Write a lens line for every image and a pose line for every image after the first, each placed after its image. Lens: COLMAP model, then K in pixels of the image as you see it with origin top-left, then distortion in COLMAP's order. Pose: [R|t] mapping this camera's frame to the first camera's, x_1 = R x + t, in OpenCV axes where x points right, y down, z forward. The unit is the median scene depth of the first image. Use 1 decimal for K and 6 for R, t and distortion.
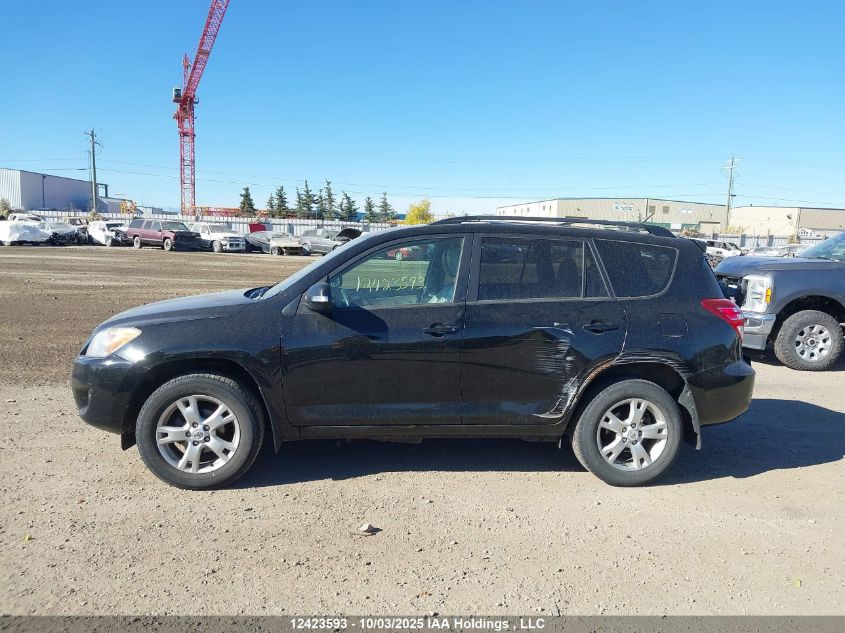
lens RADIAL K [[640.1, 0, 424.9], [0, 640.1, 315.1], [0, 0, 1]] dist [0.010803, -0.011637]
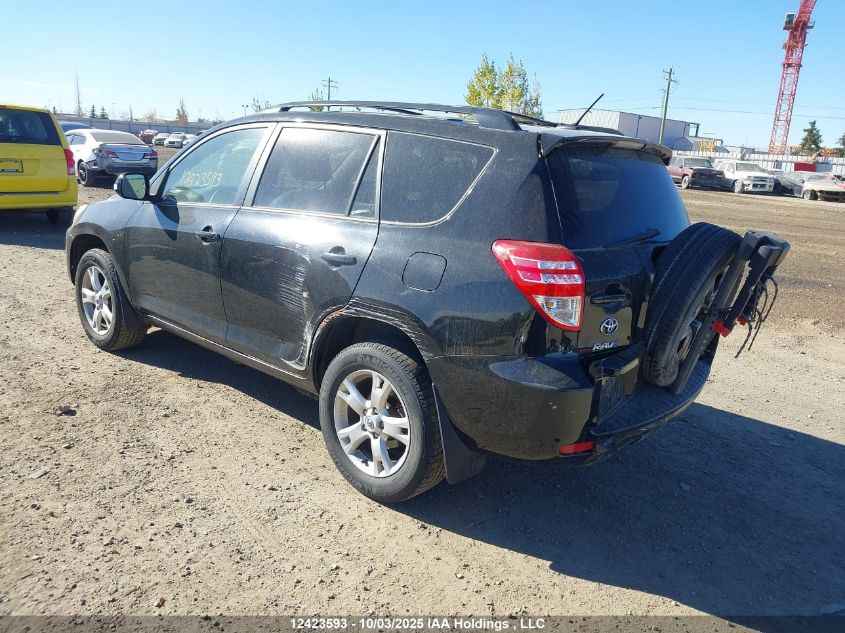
lens RADIAL K [[640.1, 0, 425.6], [0, 640.1, 311.1], [0, 0, 1]] dist [0.010803, -0.011637]
pose [[0.670214, 0.186229, -0.718424, 0.831383], [-0.124928, 0.982502, 0.138139, -0.032675], [0.731578, -0.002831, 0.681752, 0.576063]]
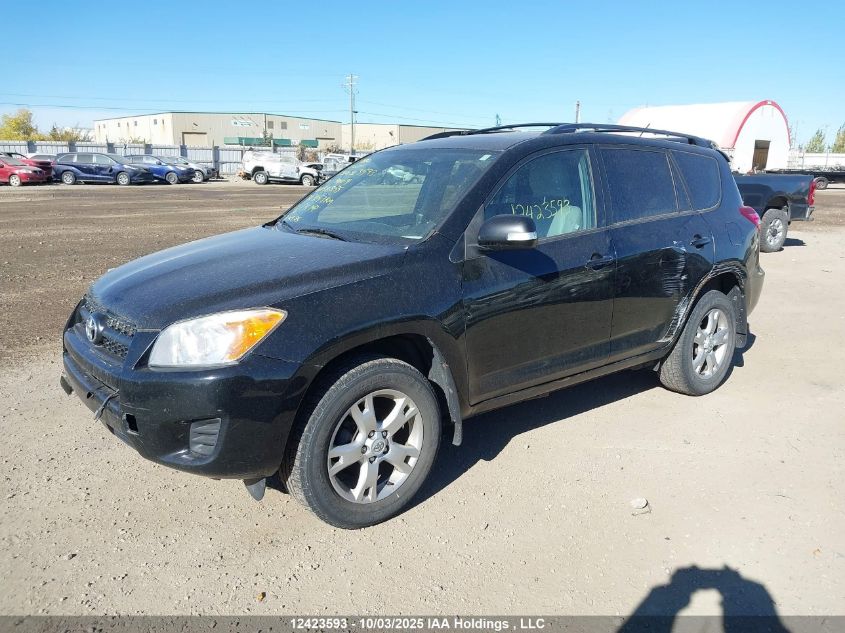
lens RADIAL K [[640.1, 0, 422.7], [0, 640.1, 323.5], [0, 0, 1]] dist [0.010803, -0.011637]
pose [[0.848116, -0.147943, 0.508735, -0.591795], [0.076788, 0.984408, 0.158257, -0.045741], [-0.524216, -0.095156, 0.846252, 0.369201]]
